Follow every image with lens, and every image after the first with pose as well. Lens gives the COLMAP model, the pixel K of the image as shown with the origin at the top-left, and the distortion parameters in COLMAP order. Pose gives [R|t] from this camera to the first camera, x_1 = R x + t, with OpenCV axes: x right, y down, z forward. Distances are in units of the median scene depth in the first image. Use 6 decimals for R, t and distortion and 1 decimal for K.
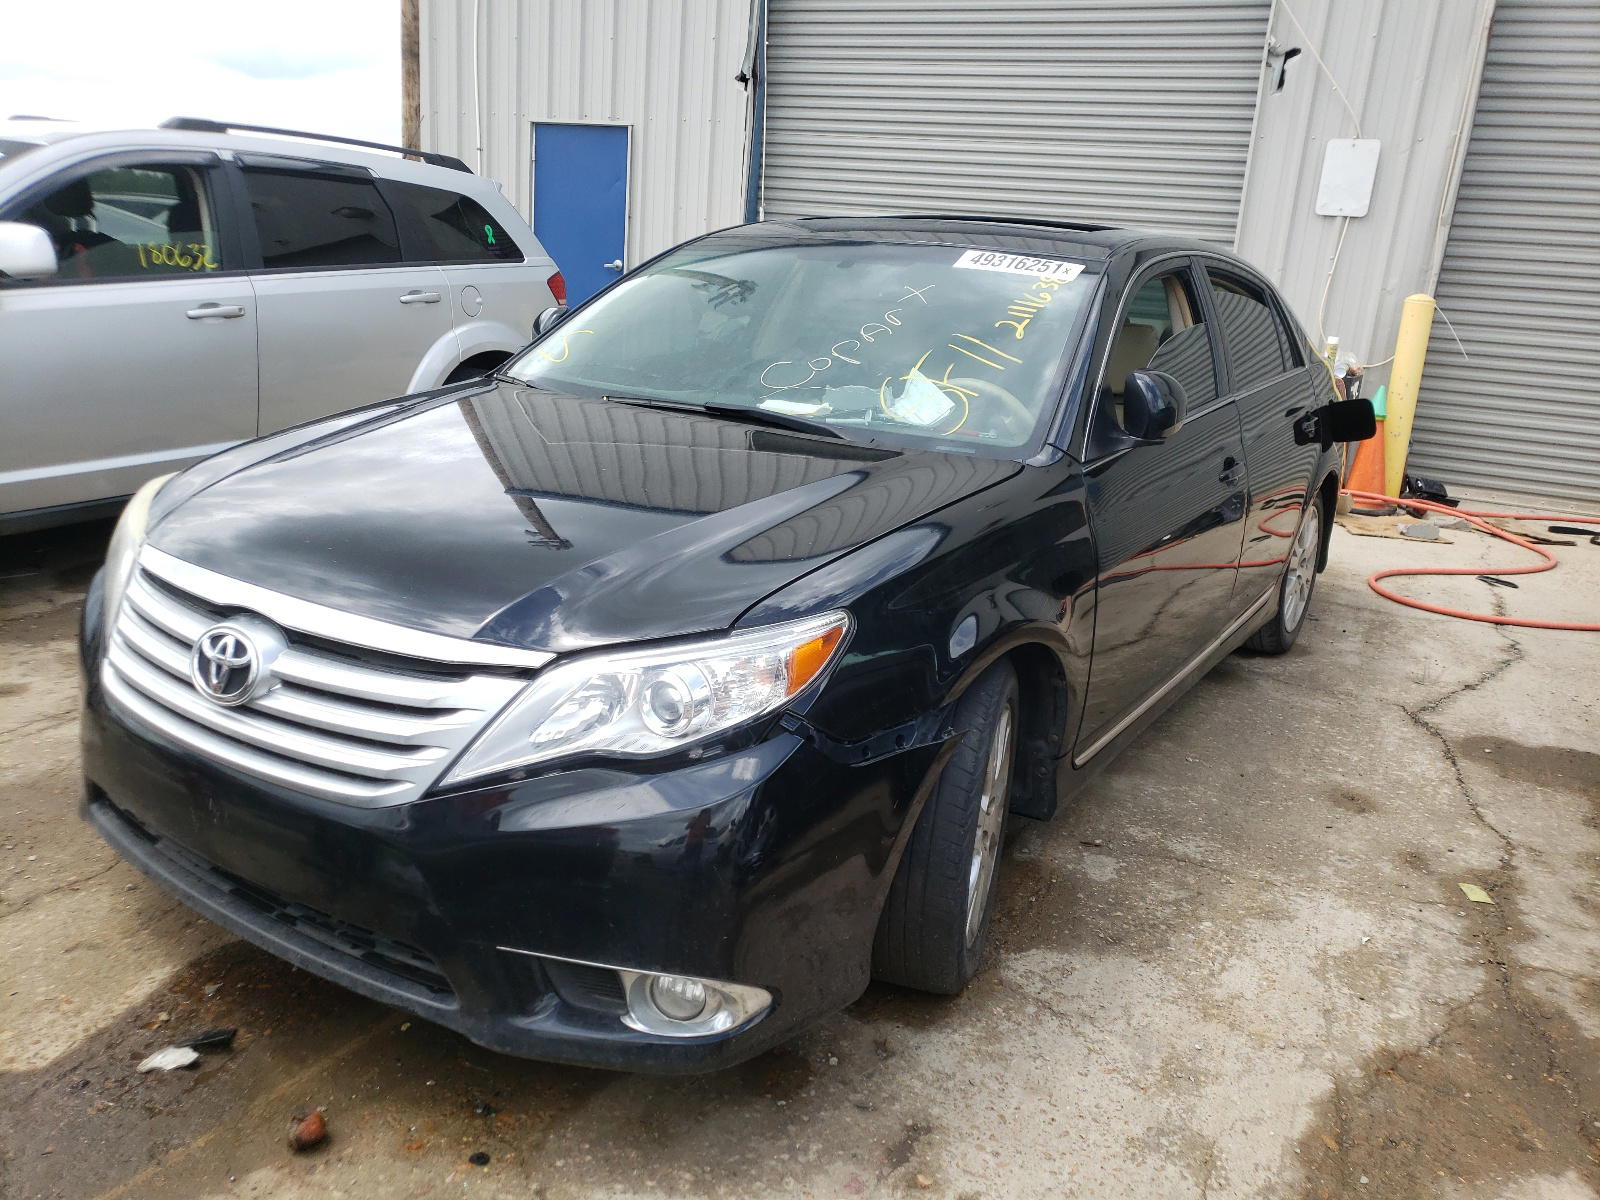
lens RADIAL K [[1217.4, 0, 800.1], [0, 1217.4, 596.1], [0, 0, 1]] dist [0.012573, -0.004409]
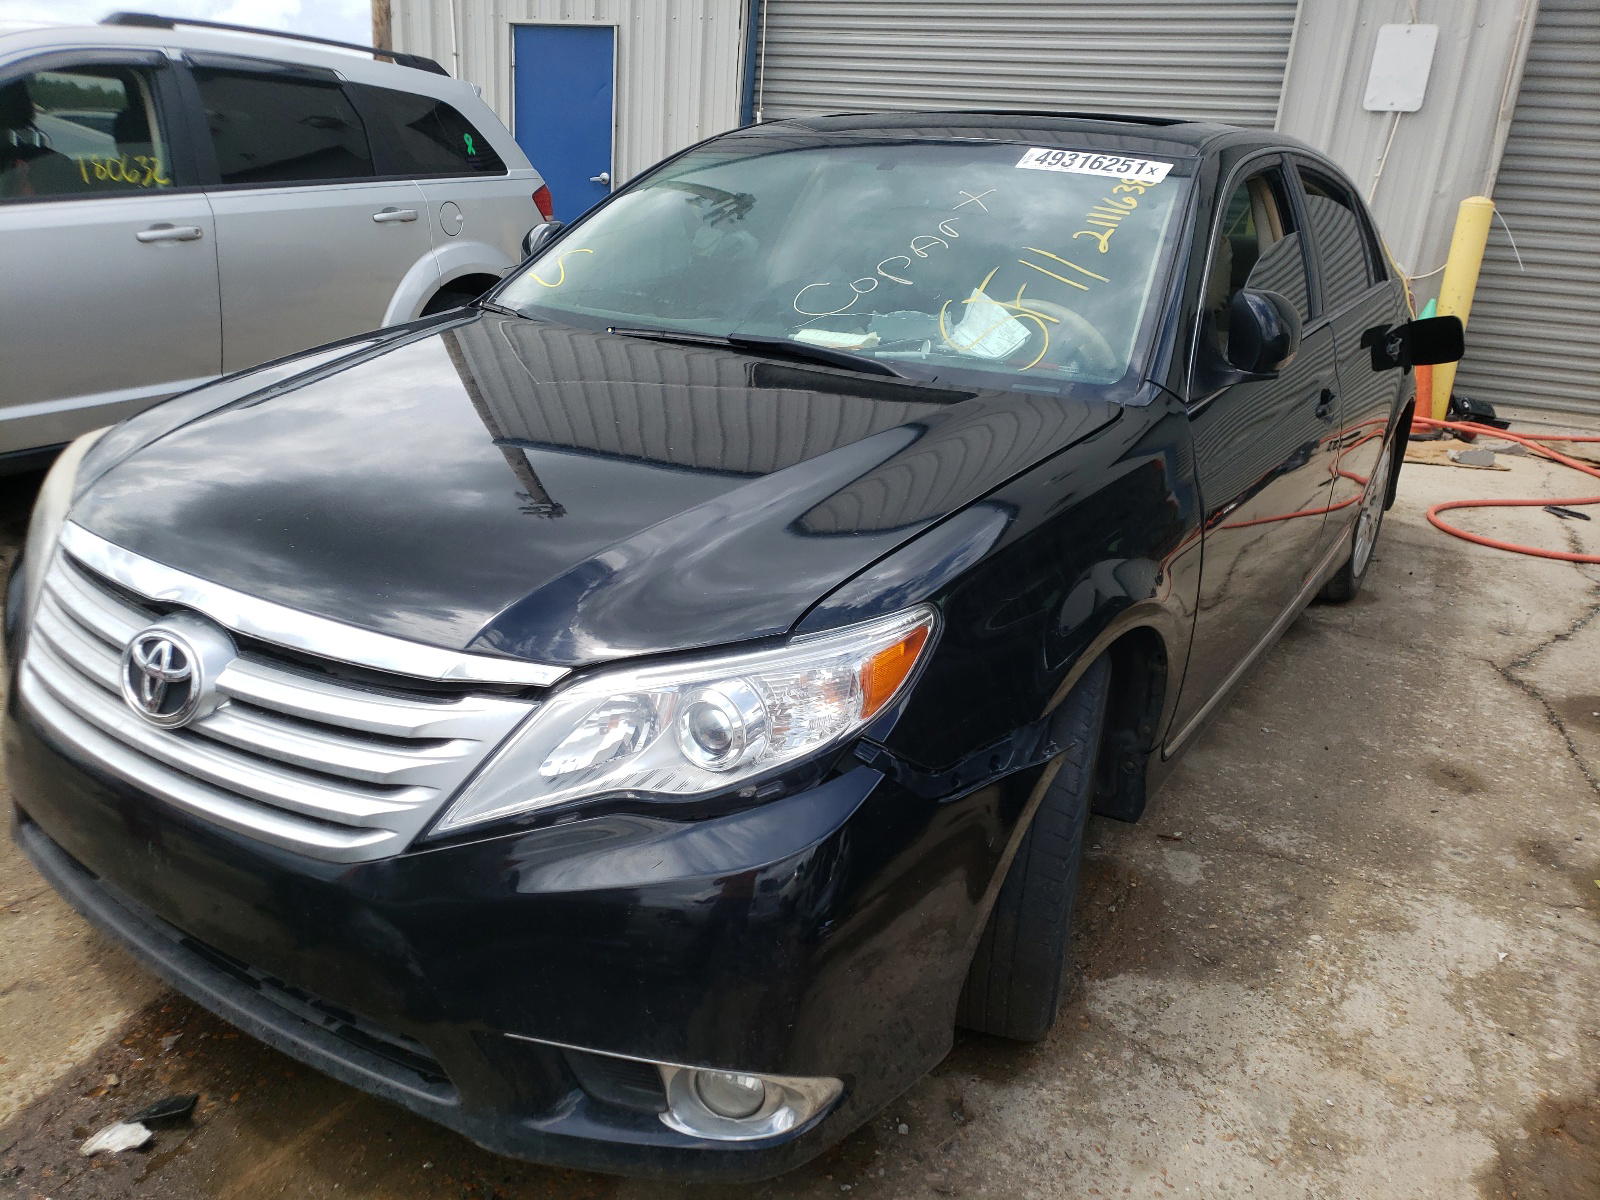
lens RADIAL K [[1217.4, 0, 762.6], [0, 1217.4, 599.6], [0, 0, 1]] dist [0.012573, -0.004409]
pose [[0.999769, -0.007179, -0.020237, -0.040113], [0.008525, 0.997700, 0.067250, -0.032691], [0.019707, -0.067407, 0.997531, 0.147126]]
